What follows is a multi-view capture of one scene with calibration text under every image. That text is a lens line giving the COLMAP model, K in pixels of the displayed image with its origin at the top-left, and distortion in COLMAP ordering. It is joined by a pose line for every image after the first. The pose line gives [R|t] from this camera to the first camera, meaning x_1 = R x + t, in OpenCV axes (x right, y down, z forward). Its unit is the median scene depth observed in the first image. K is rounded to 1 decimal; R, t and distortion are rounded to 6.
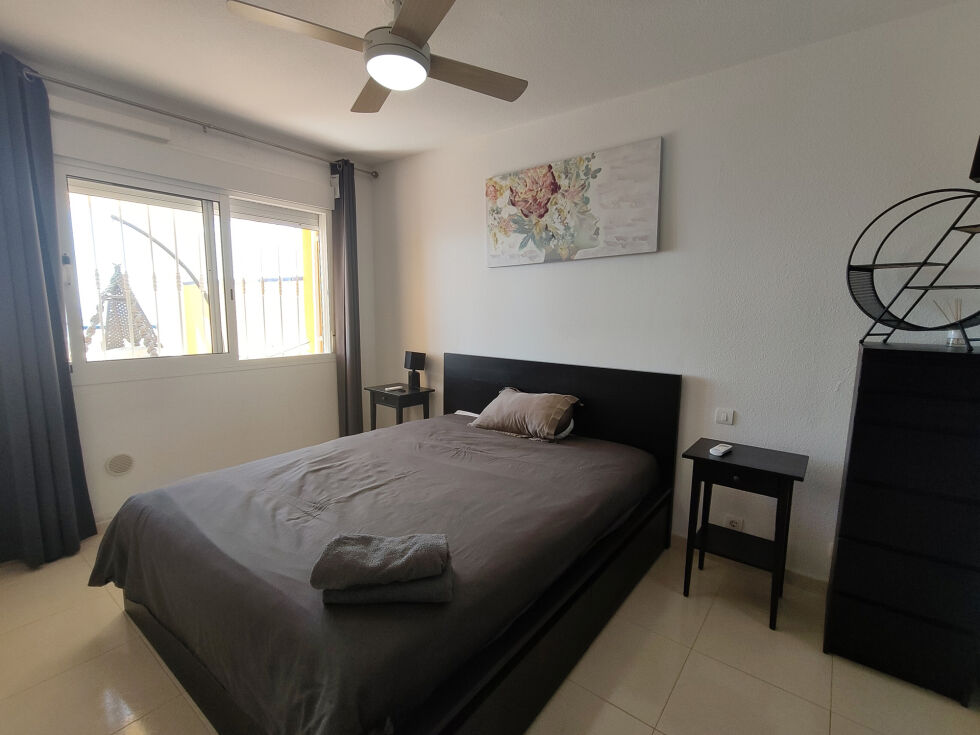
lens RADIAL K [[456.4, 0, 487.1], [0, 456.4, 371.8], [0, 0, 1]] dist [0.003310, 0.001971]
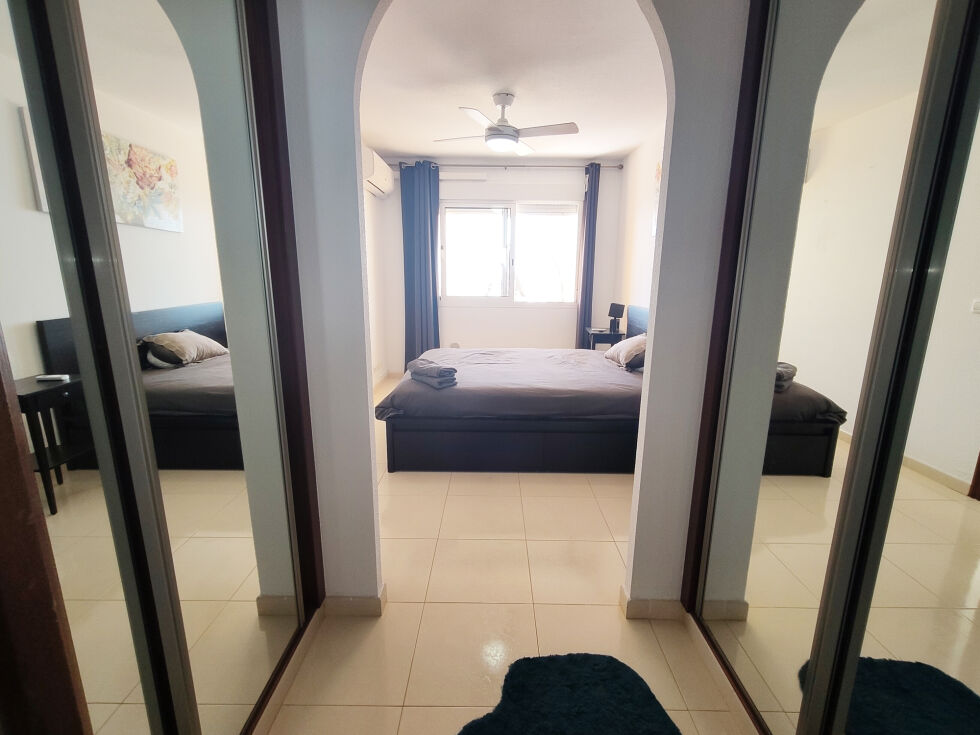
lens RADIAL K [[456.4, 0, 489.5], [0, 456.4, 368.2], [0, 0, 1]] dist [0.003310, 0.001971]
pose [[0.603967, 0.169008, -0.778884, 0.678385], [-0.114581, 0.985519, 0.124996, 0.015846], [0.788730, 0.013752, 0.614586, -0.095070]]
